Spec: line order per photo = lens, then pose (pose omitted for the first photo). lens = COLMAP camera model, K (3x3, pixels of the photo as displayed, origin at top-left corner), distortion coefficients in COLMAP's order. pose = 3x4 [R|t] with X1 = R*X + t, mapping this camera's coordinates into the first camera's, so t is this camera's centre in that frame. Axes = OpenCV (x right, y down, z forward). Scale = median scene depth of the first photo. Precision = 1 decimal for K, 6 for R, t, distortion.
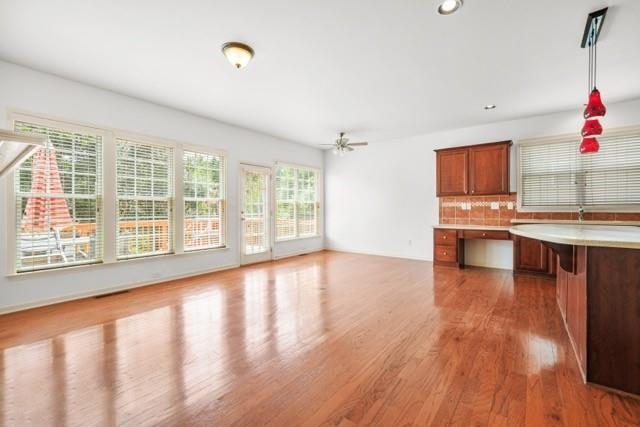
lens RADIAL K [[272.6, 0, 320.3], [0, 272.6, 211.0], [0, 0, 1]] dist [0.004424, -0.001550]
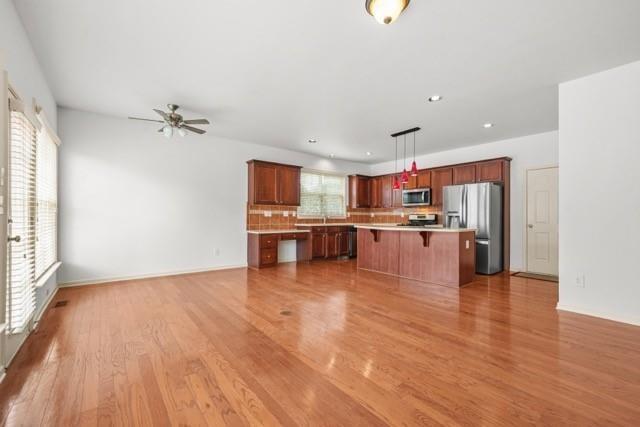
lens RADIAL K [[272.6, 0, 319.3], [0, 272.6, 216.6], [0, 0, 1]] dist [0.004424, -0.001550]
pose [[0.252856, 0.006324, 0.967483, -0.556194], [-0.000215, 0.999979, -0.006480, 0.002528], [-0.967504, 0.001431, 0.252852, 0.519708]]
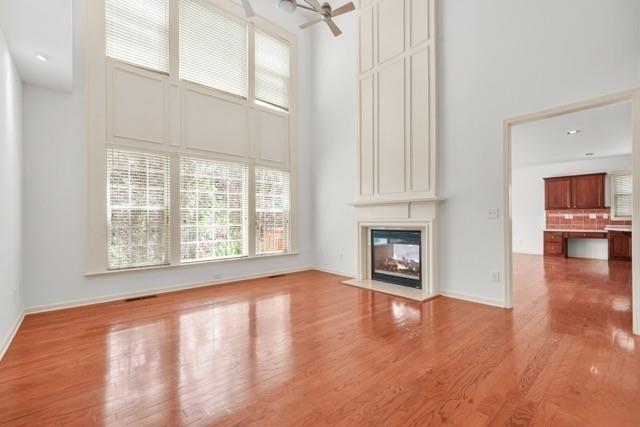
lens RADIAL K [[272.6, 0, 315.1], [0, 272.6, 218.3], [0, 0, 1]] dist [0.004424, -0.001550]
pose [[0.977751, 0.002803, -0.209751, -0.500130], [-0.004863, 0.999945, -0.009308, 0.013299], [0.209714, 0.010121, 0.977710, -0.732520]]
